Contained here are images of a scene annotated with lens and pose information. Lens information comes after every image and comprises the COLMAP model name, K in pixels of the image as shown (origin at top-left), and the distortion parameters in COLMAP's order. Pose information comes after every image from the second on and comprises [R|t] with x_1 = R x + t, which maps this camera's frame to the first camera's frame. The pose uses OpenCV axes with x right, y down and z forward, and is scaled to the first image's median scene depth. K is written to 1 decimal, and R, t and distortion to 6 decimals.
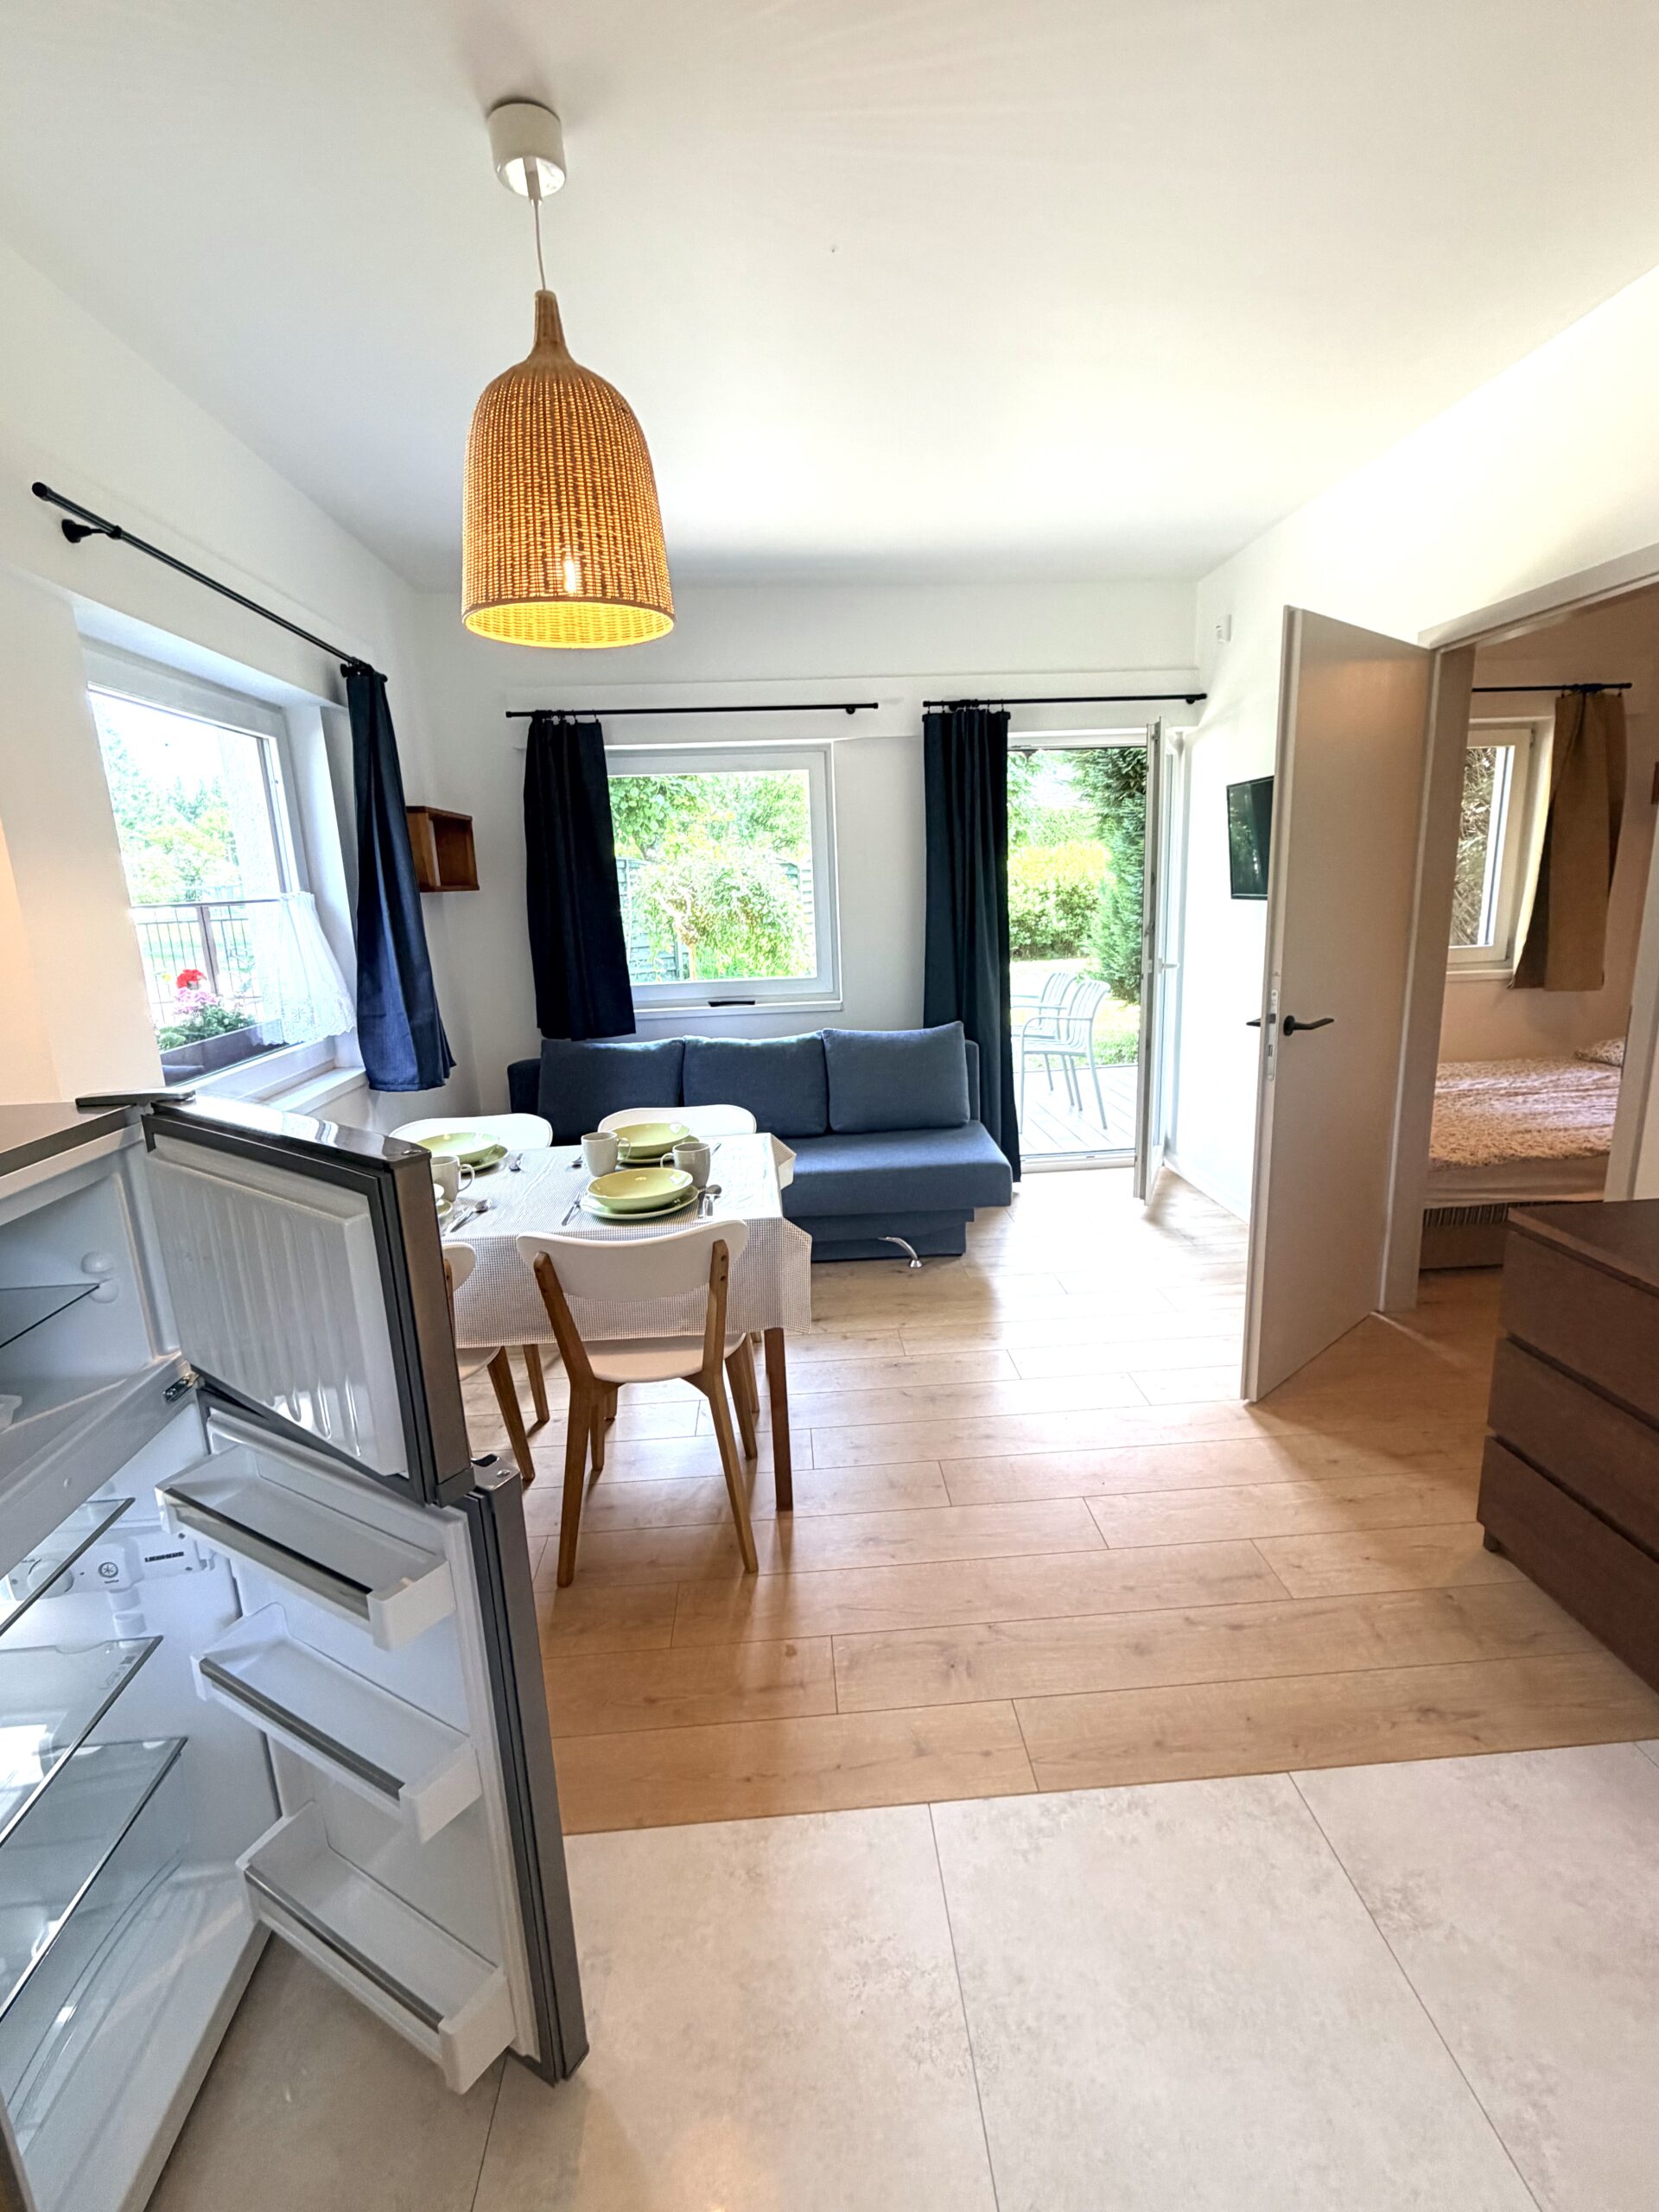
lens RADIAL K [[1021.6, 0, 824.6], [0, 1021.6, 1106.8], [0, 0, 1]] dist [0.002416, 0.000416]
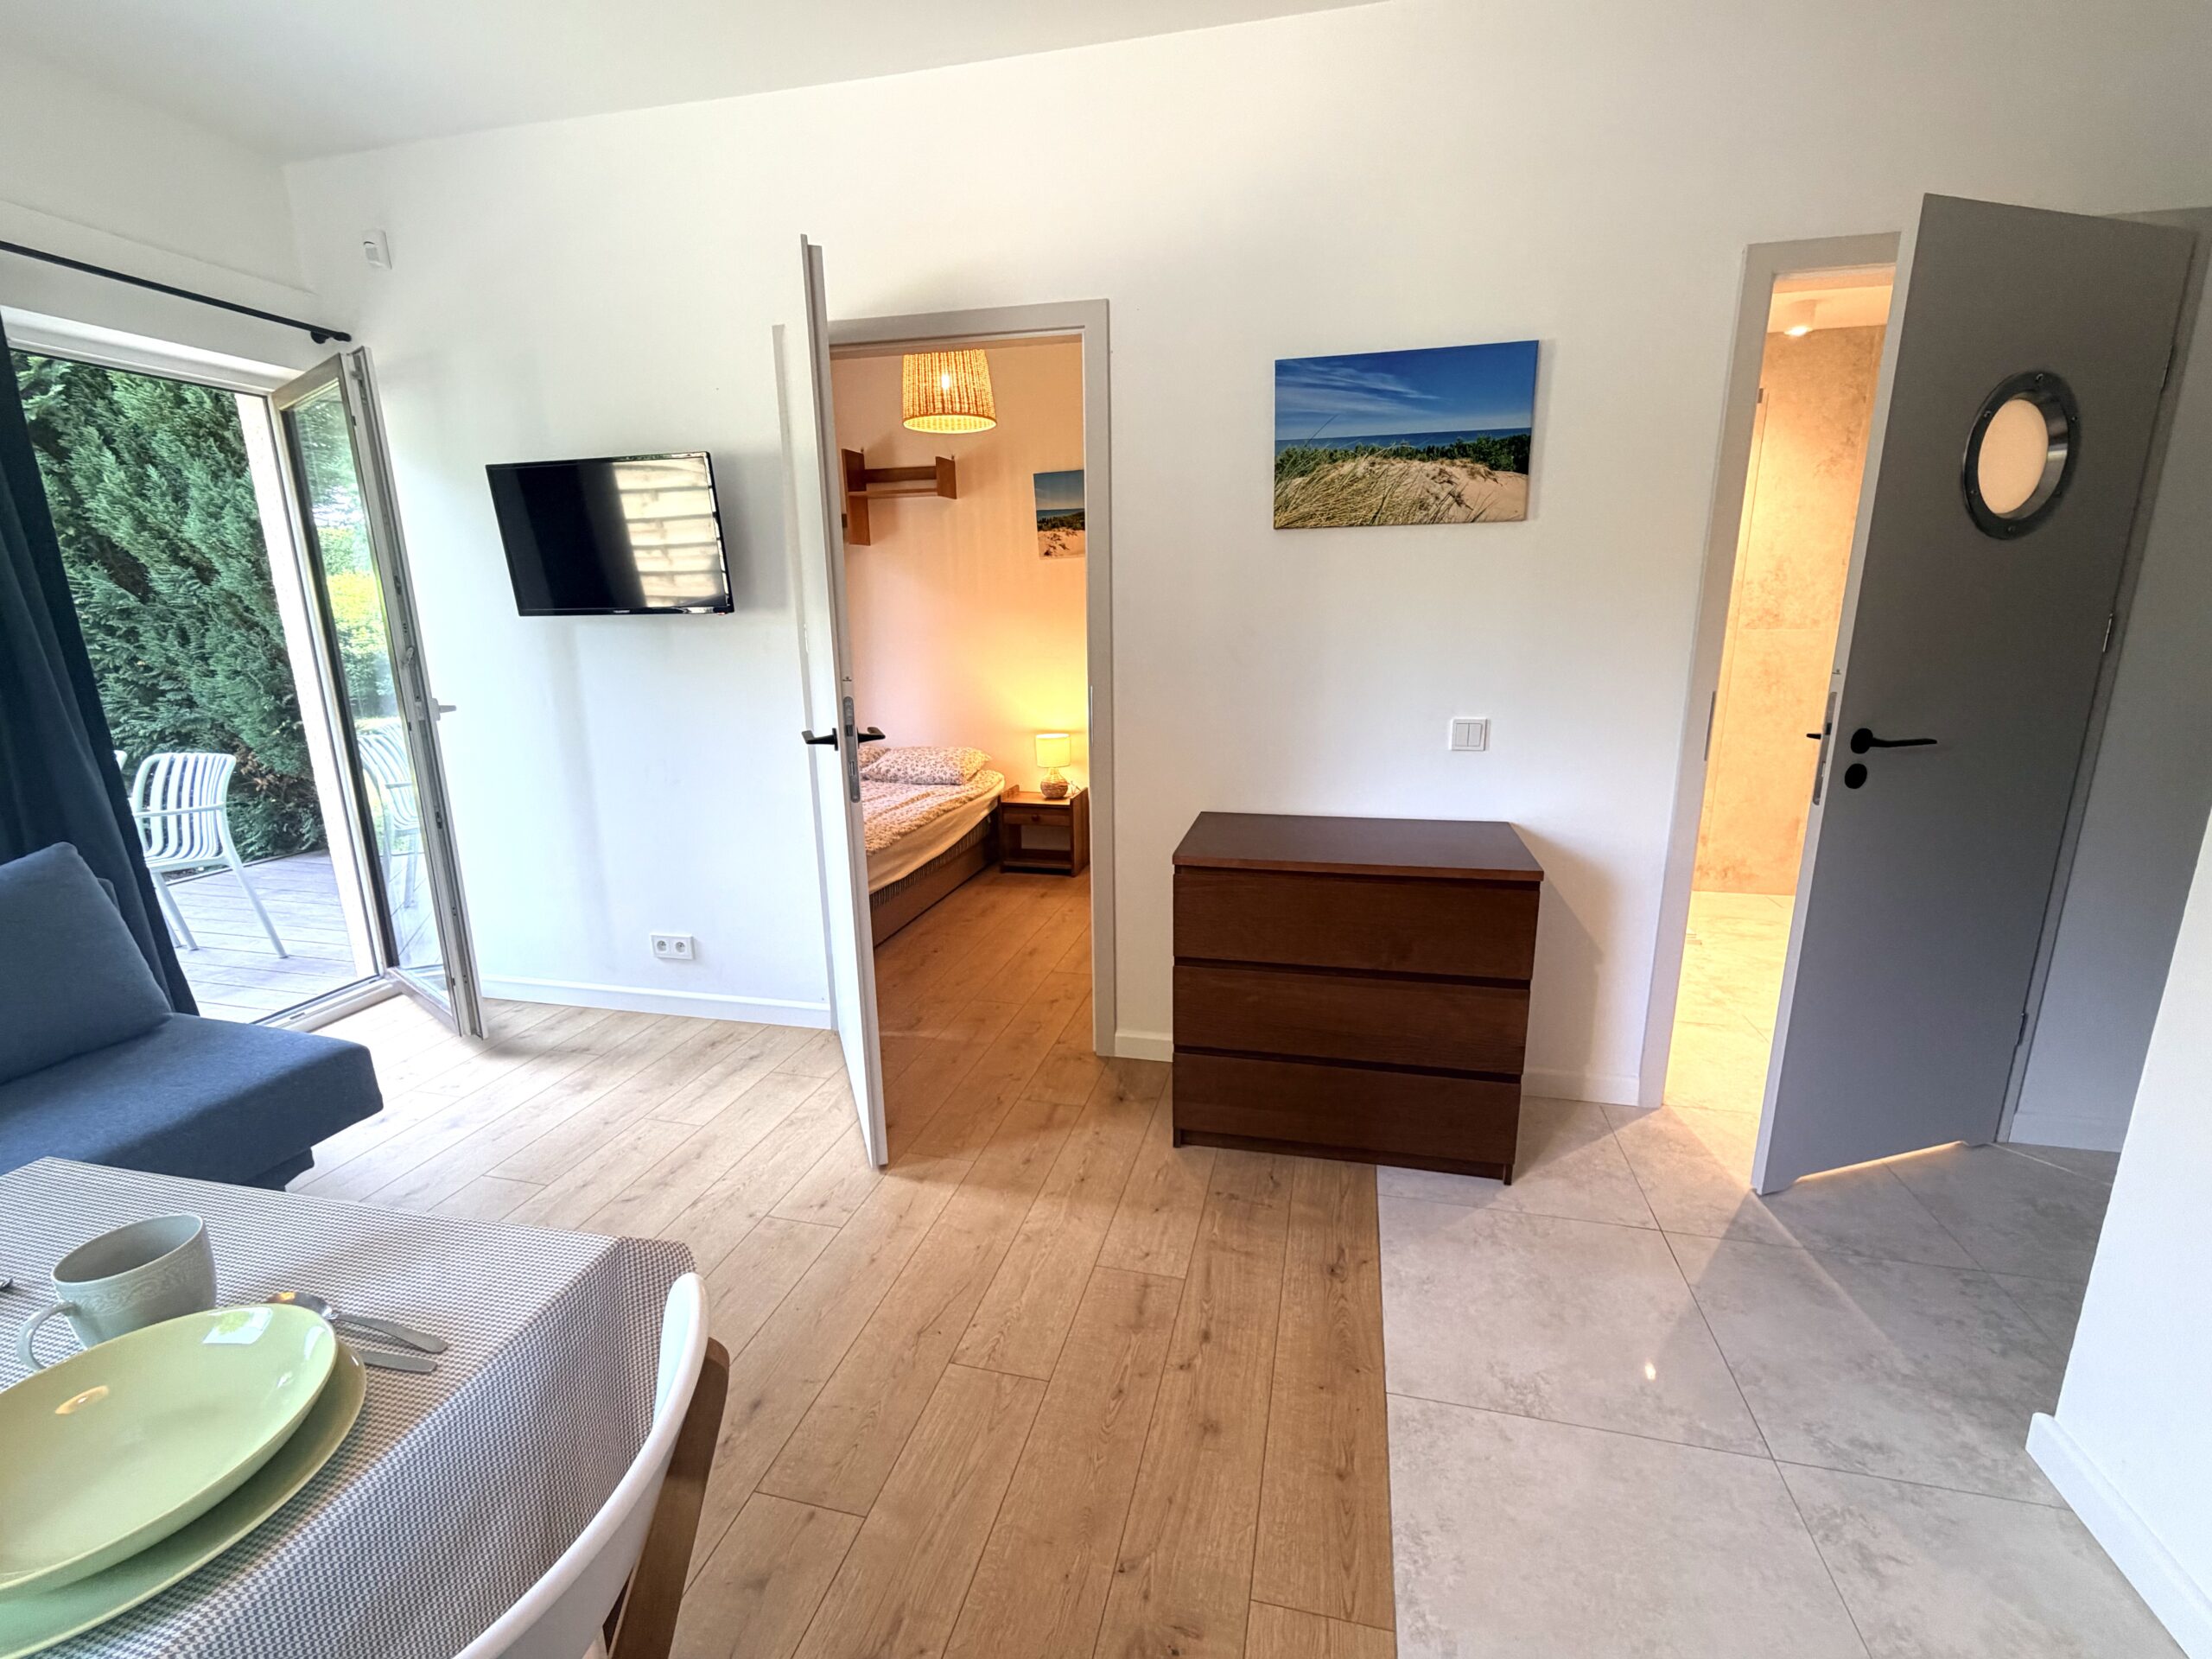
lens RADIAL K [[989.0, 0, 1110.1], [0, 989.0, 827.7], [0, 0, 1]] dist [0.002214, -0.000833]
pose [[0.280810, -0.179985, 0.942736, -0.352024], [0.213603, 0.969343, 0.121440, -0.070084], [-0.935692, 0.167270, 0.310647, 0.625074]]
